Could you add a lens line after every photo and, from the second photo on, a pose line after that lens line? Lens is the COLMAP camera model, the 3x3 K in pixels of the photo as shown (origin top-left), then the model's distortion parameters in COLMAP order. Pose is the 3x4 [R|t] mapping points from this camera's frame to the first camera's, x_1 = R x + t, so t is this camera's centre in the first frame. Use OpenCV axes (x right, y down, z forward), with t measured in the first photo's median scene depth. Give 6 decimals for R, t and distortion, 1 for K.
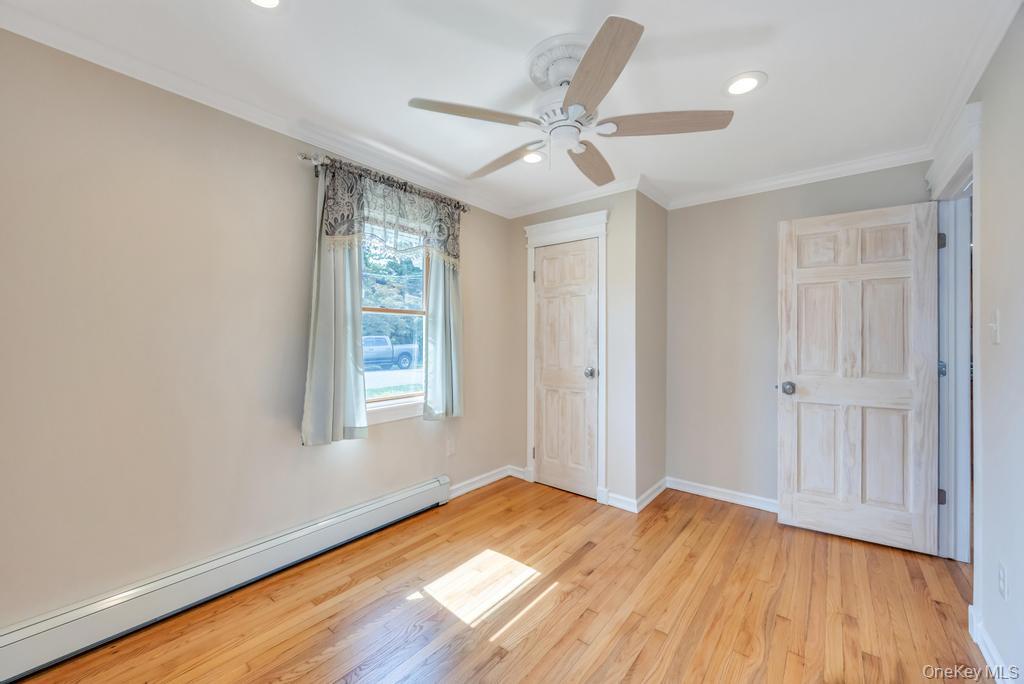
lens RADIAL K [[393.8, 0, 511.7], [0, 393.8, 337.3], [0, 0, 1]] dist [-0.001685, -0.000047]
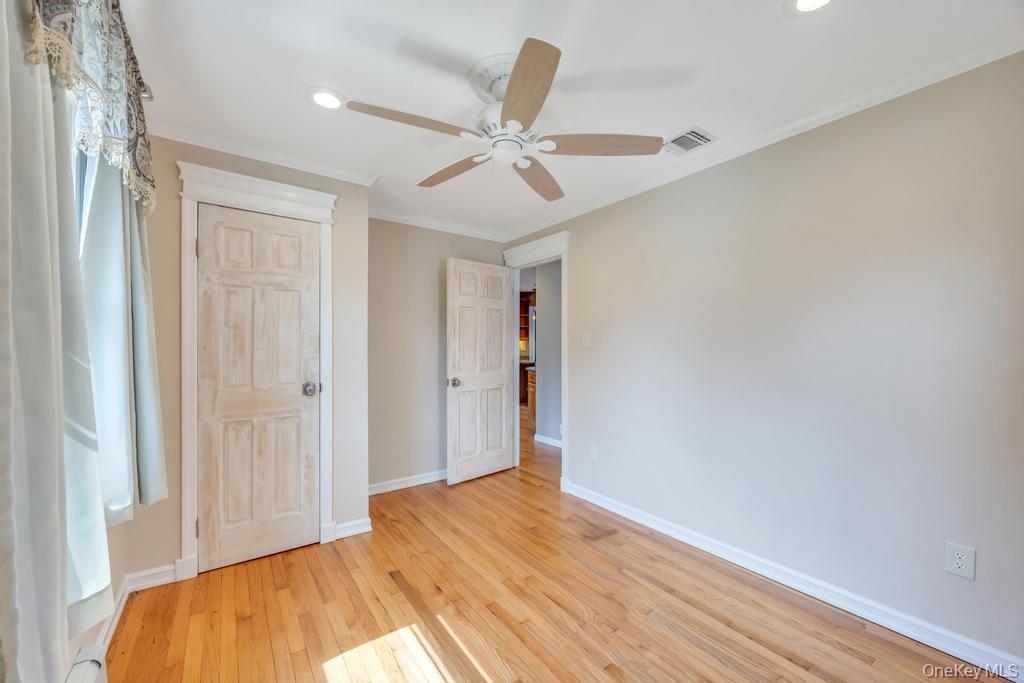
lens RADIAL K [[392.2, 0, 515.2], [0, 392.2, 343.6], [0, 0, 1]] dist [-0.003633, -0.000229]
pose [[0.253855, 0.002608, 0.967239, -0.542369], [-0.002288, 0.999995, -0.002096, -0.001160], [-0.967240, -0.001681, 0.253860, 0.457499]]
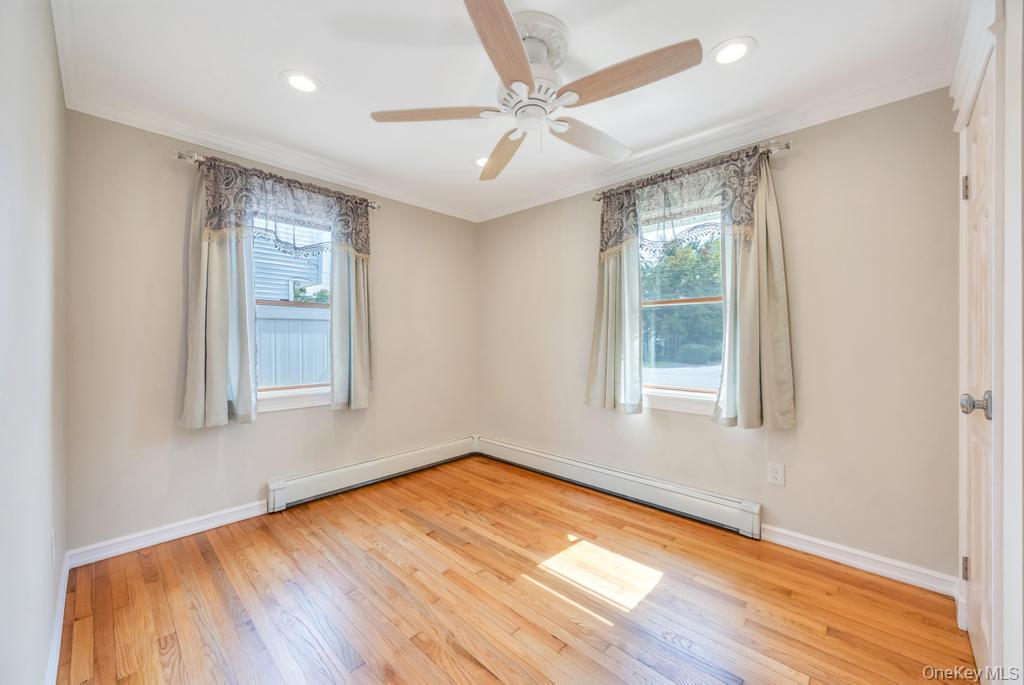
lens RADIAL K [[402.2, 0, 529.8], [0, 402.2, 339.8], [0, 0, 1]] dist [-0.002168, -0.000149]
pose [[-0.055020, 0.002417, -0.998482, 0.721171], [0.004774, 0.999986, 0.002157, 0.026124], [0.998474, -0.004648, -0.055031, 0.667537]]
